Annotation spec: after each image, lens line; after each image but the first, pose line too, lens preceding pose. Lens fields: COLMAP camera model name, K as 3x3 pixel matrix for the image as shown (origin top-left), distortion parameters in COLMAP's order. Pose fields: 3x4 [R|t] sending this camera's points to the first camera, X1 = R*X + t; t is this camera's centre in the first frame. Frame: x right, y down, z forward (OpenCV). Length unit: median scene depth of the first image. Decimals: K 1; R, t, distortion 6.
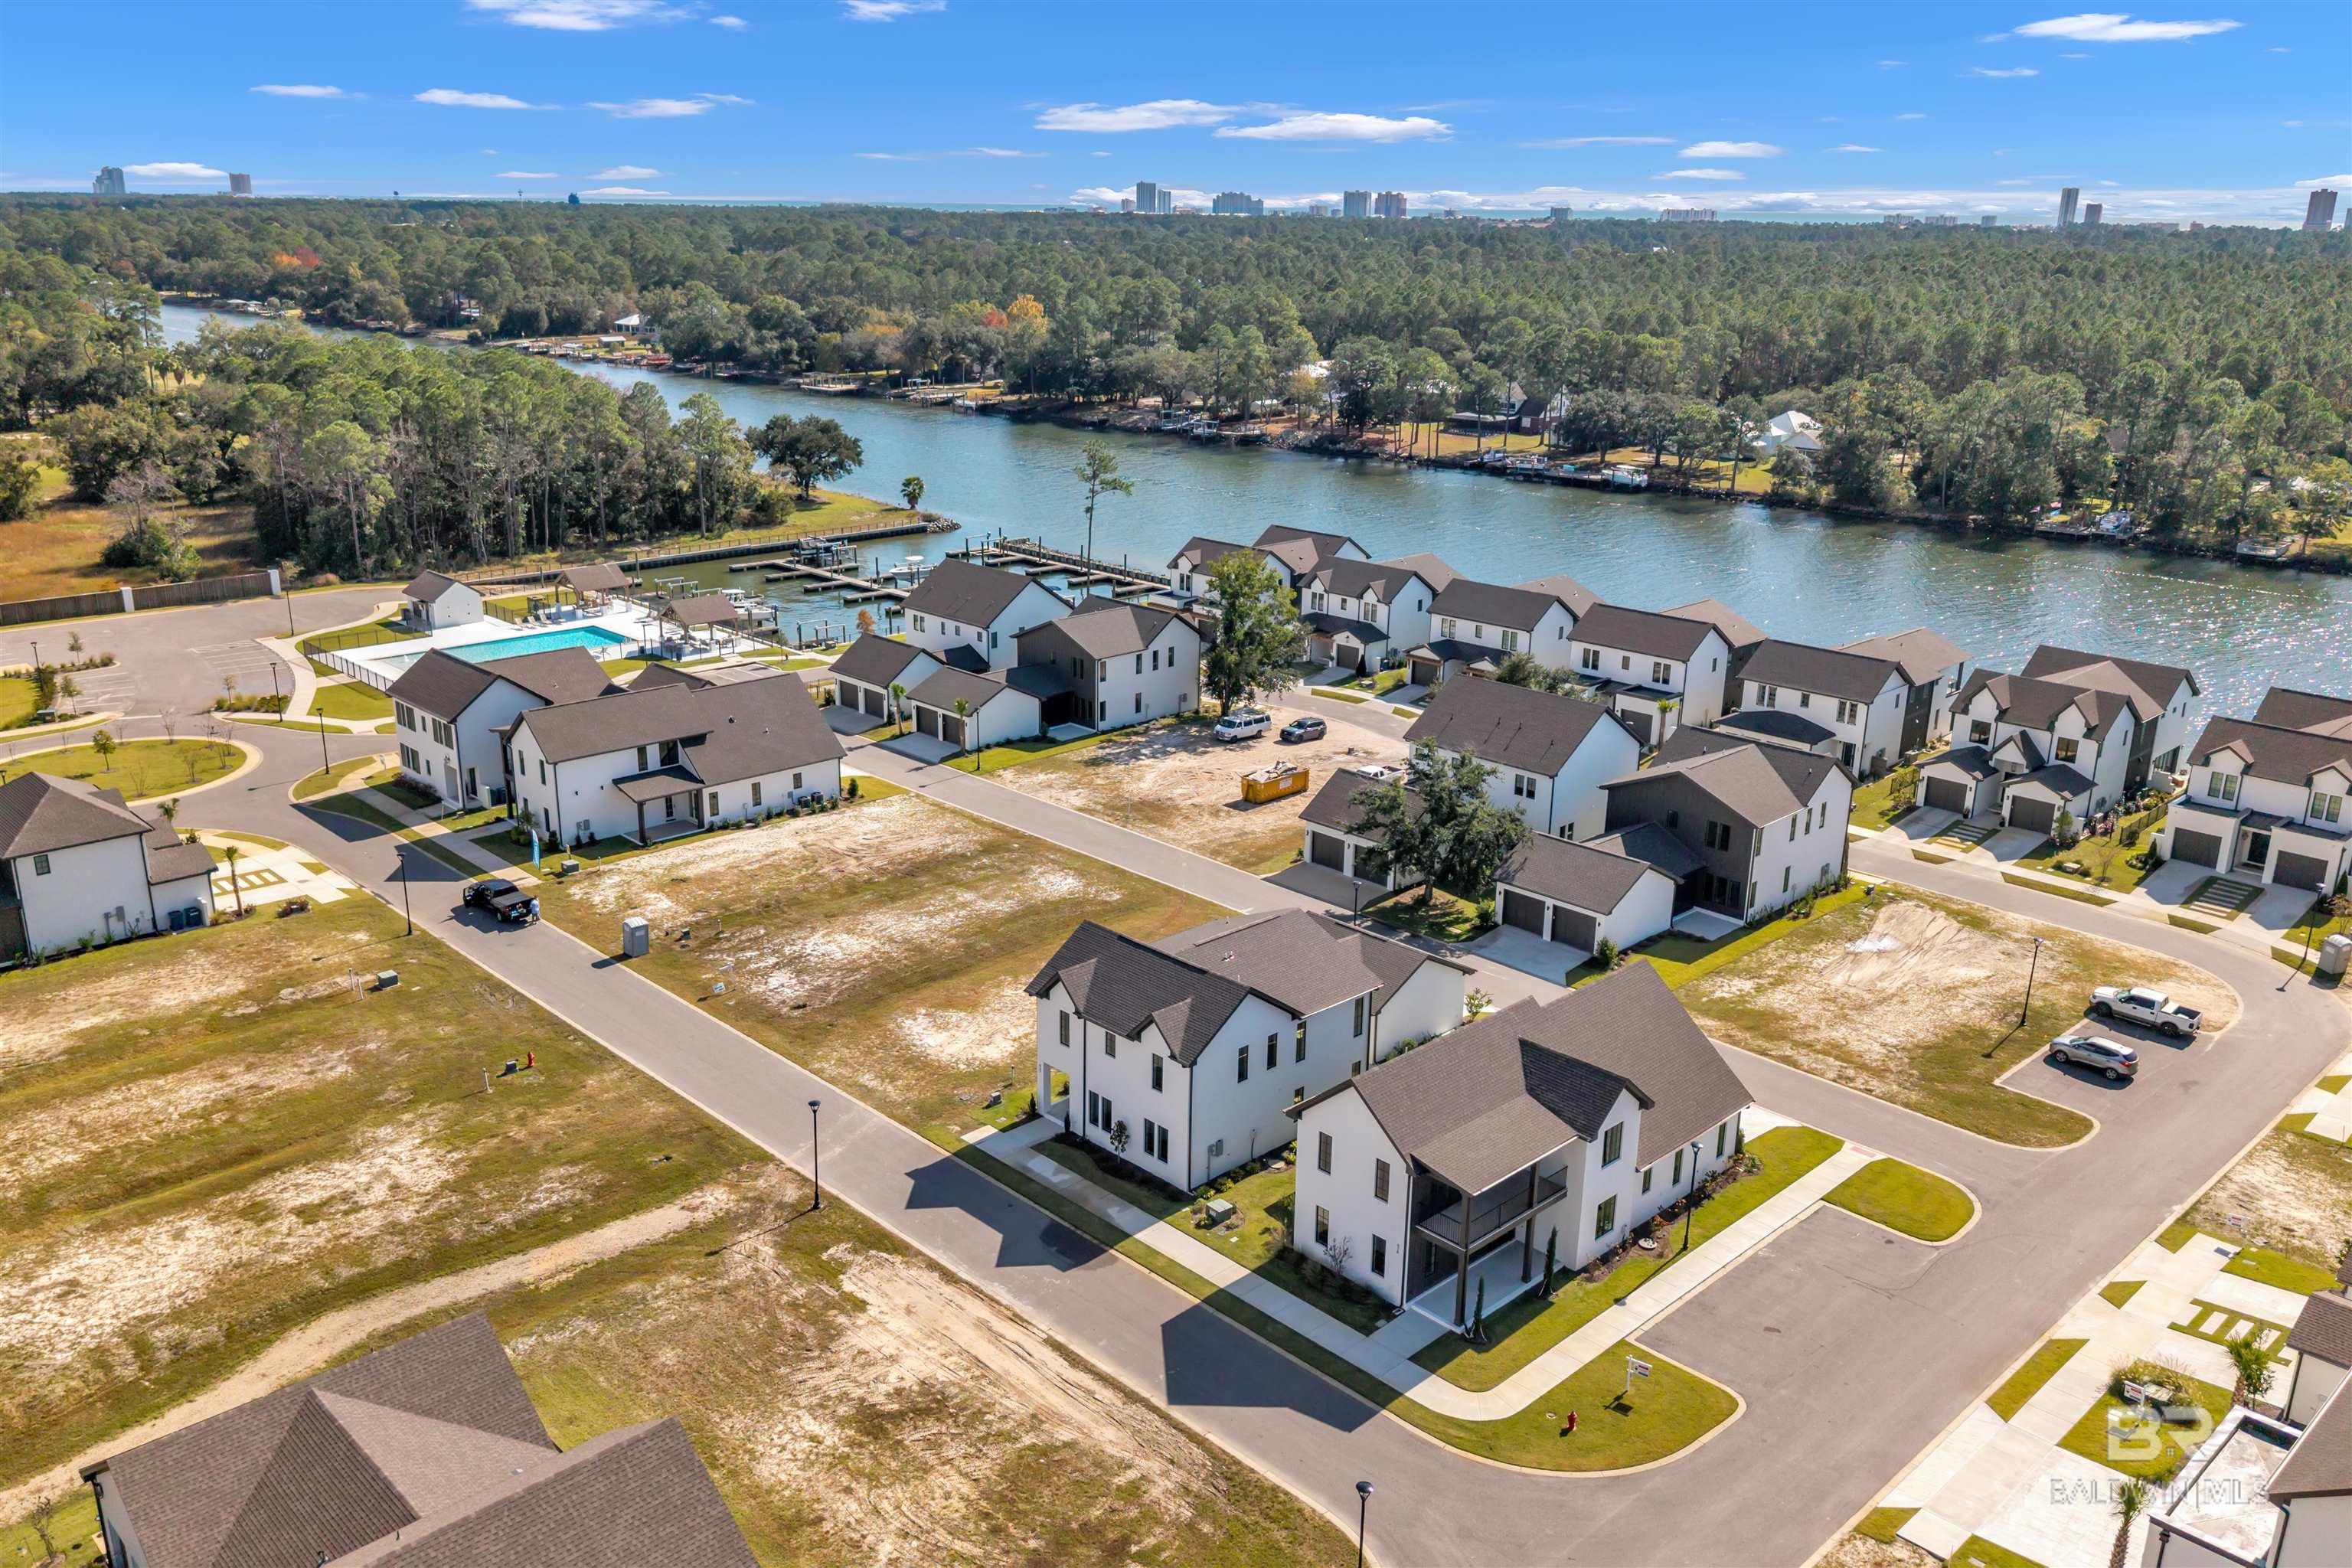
lens RADIAL K [[1807.0, 0, 1180.4], [0, 1807.0, 860.4], [0, 0, 1]] dist [0.075837, -0.115152]
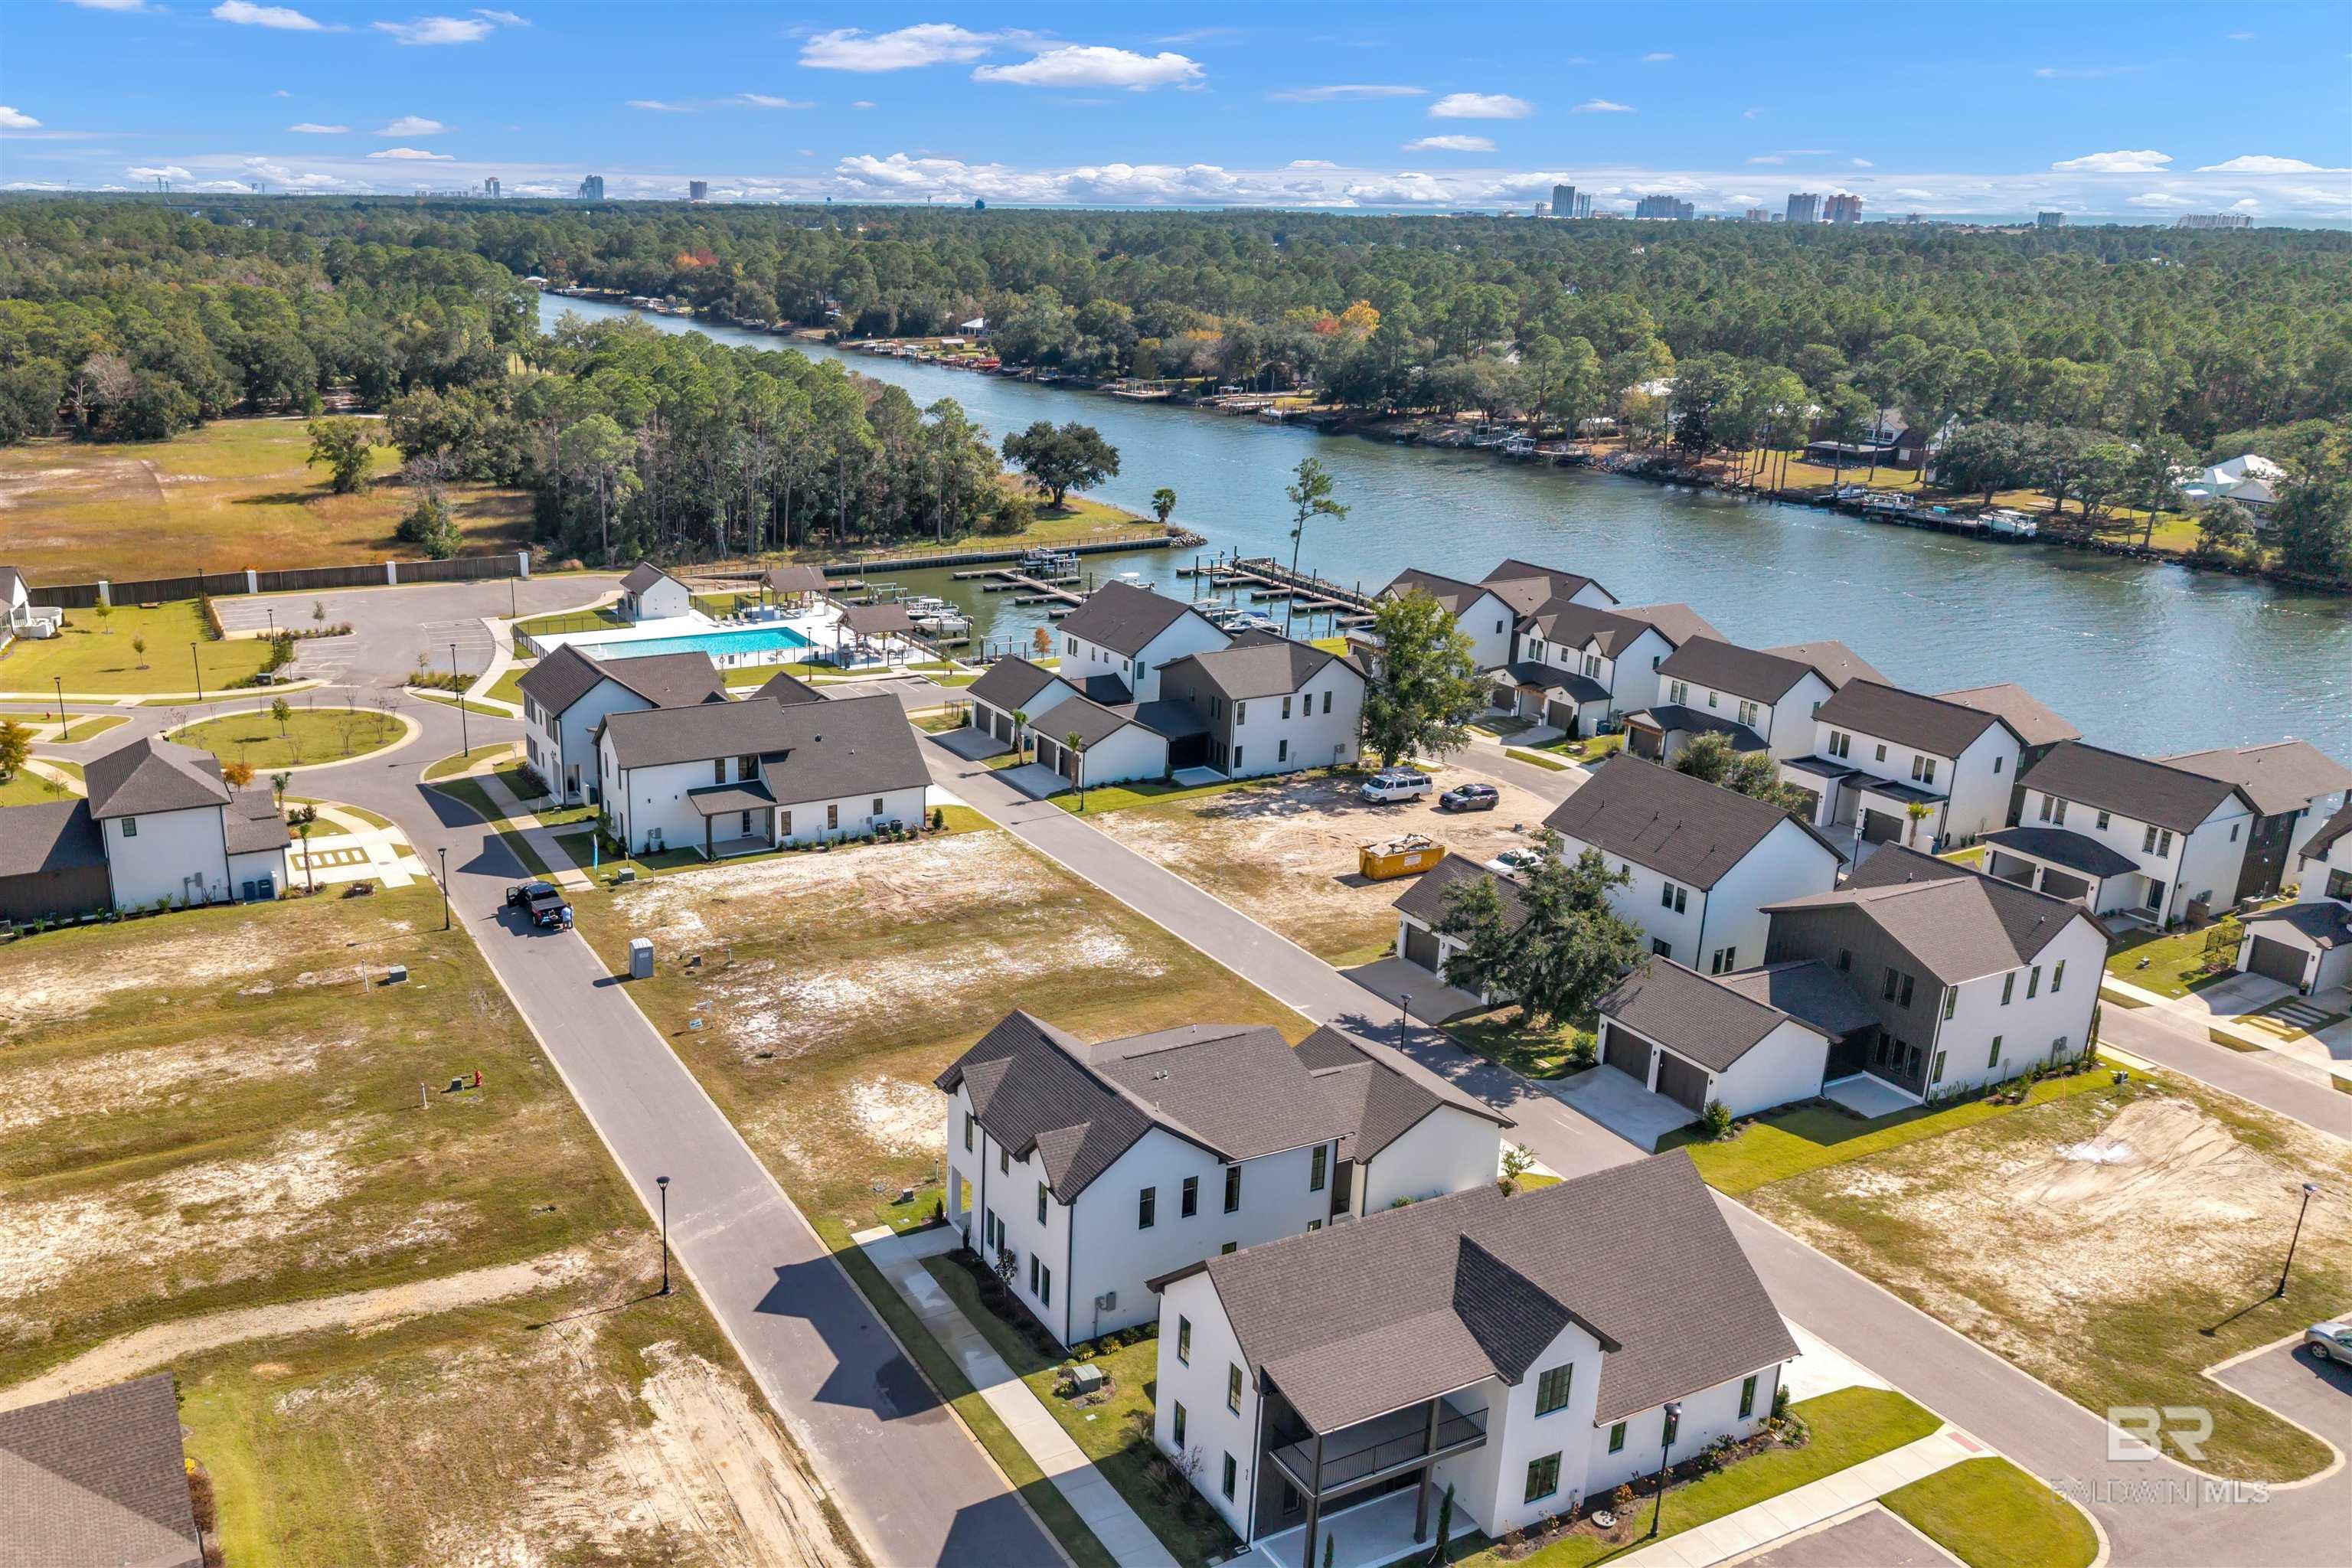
lens RADIAL K [[1774.3, 0, 1174.8], [0, 1774.3, 814.6], [0, 0, 1]] dist [0.008749, 0.004401]
pose [[0.953220, 0.098537, -0.285766, 0.197792], [-0.103431, 0.994635, -0.002045, -0.052341], [0.284031, 0.031506, 0.958297, 0.148226]]
